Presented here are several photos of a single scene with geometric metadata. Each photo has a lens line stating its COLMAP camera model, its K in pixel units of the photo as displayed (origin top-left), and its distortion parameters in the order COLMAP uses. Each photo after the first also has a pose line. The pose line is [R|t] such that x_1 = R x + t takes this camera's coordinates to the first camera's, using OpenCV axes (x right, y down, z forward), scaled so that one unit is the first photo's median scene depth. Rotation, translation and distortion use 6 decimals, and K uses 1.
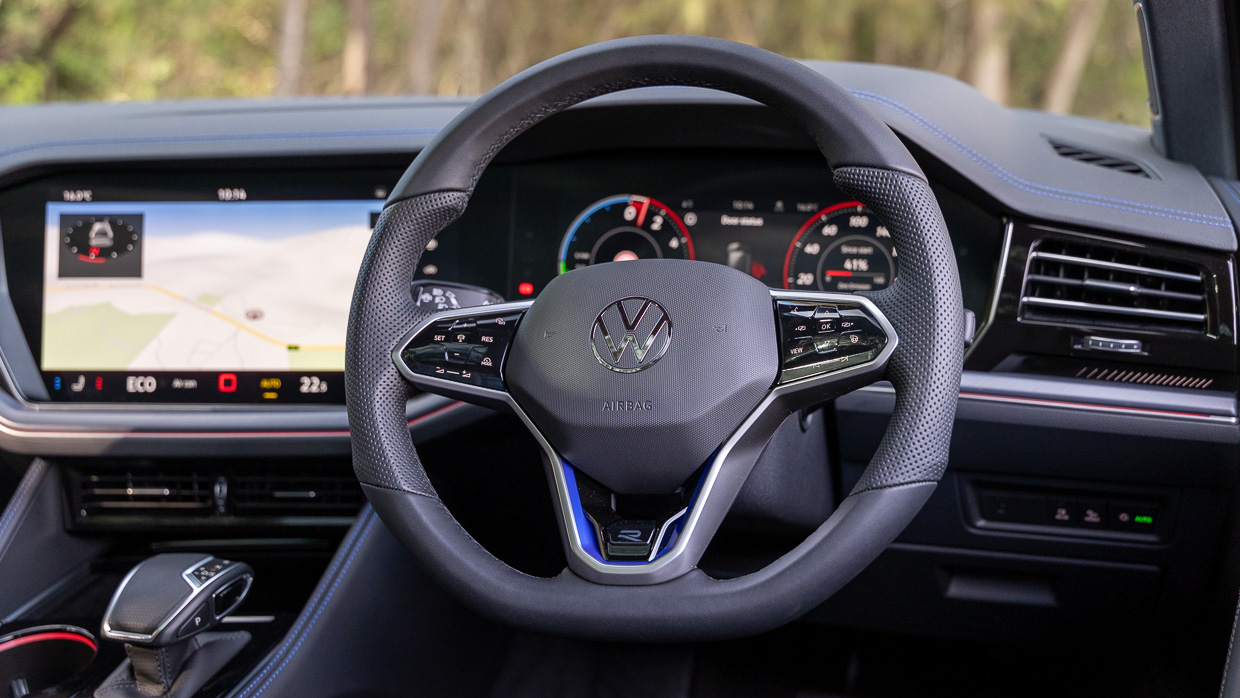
lens RADIAL K [[1621.0, 0, 618.5], [0, 1621.0, 310.8], [0, 0, 1]] dist [-0.016750, 0.000000]
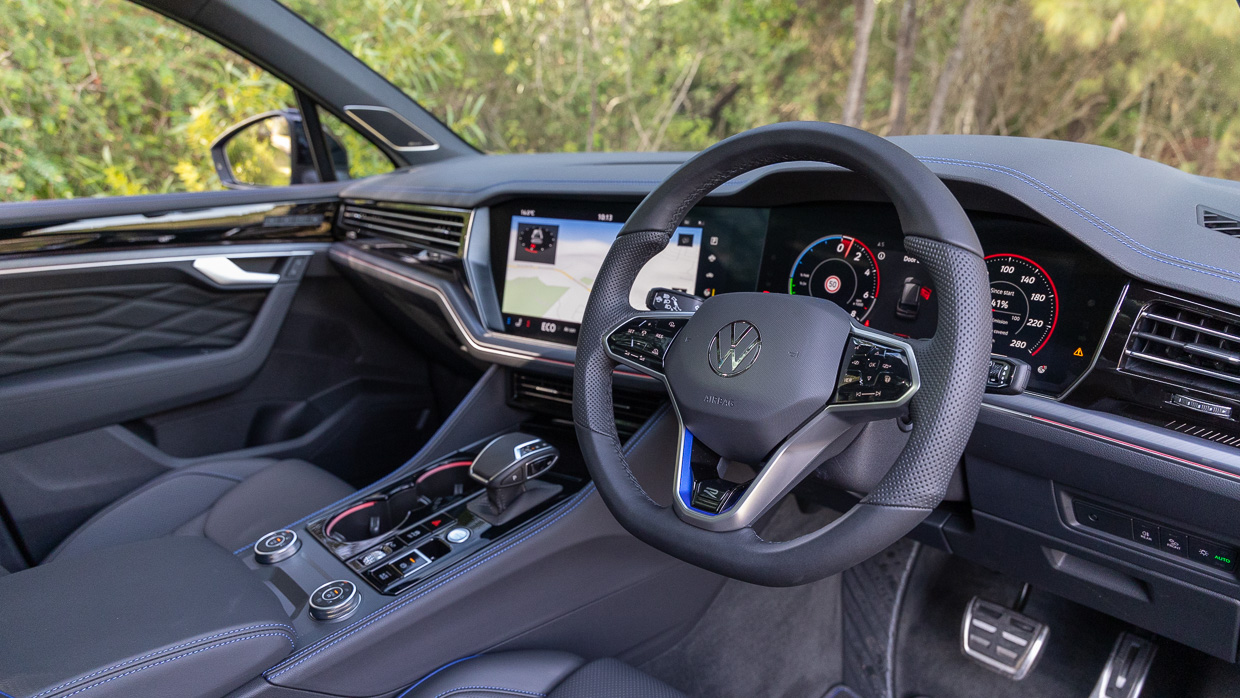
lens RADIAL K [[880.1, 0, 577.9], [0, 880.1, 369.2], [0, 0, 1]] dist [0.010934, 0.004910]
pose [[0.855849, 0.141394, -0.497523, 0.199743], [-0.076419, 0.985920, 0.148736, -0.051479], [0.511549, -0.089276, 0.854604, 0.222875]]
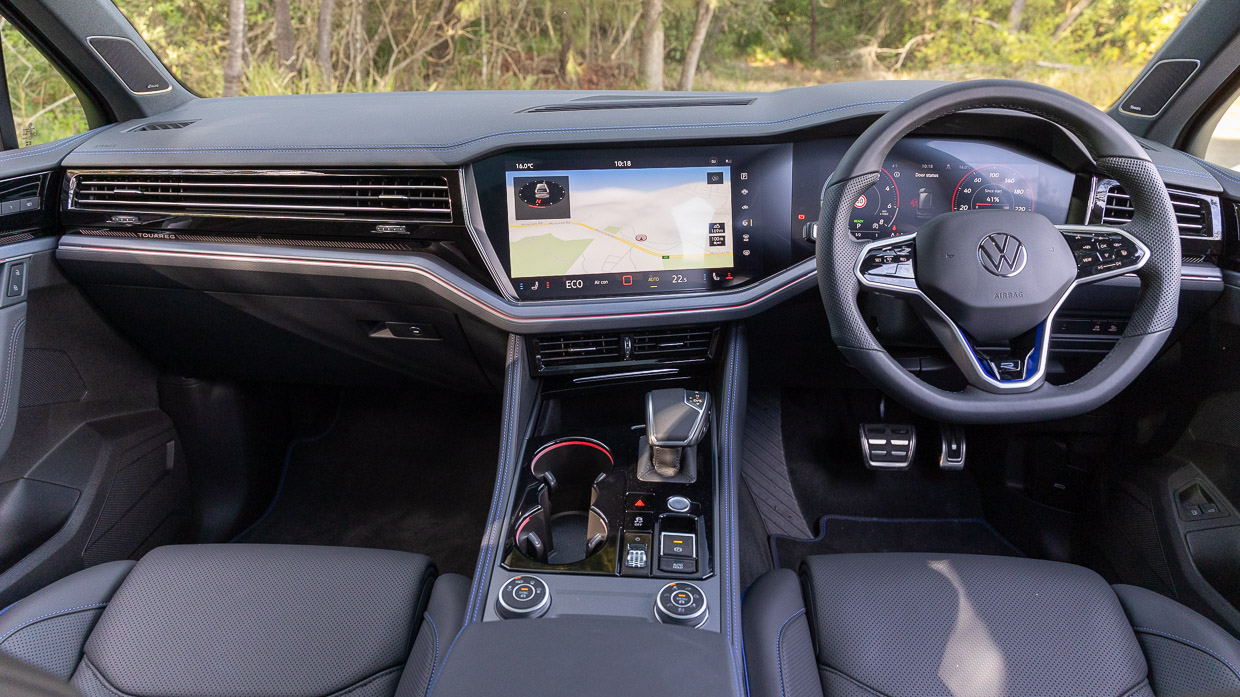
lens RADIAL K [[926.7, 0, 621.8], [0, 926.7, 337.9], [0, 0, 1]] dist [-0.002513, -0.004075]
pose [[0.959086, -0.073065, 0.273524, -0.510560], [0.025127, 0.984280, 0.174819, -0.063046], [-0.281998, -0.160794, 0.945845, 0.101322]]
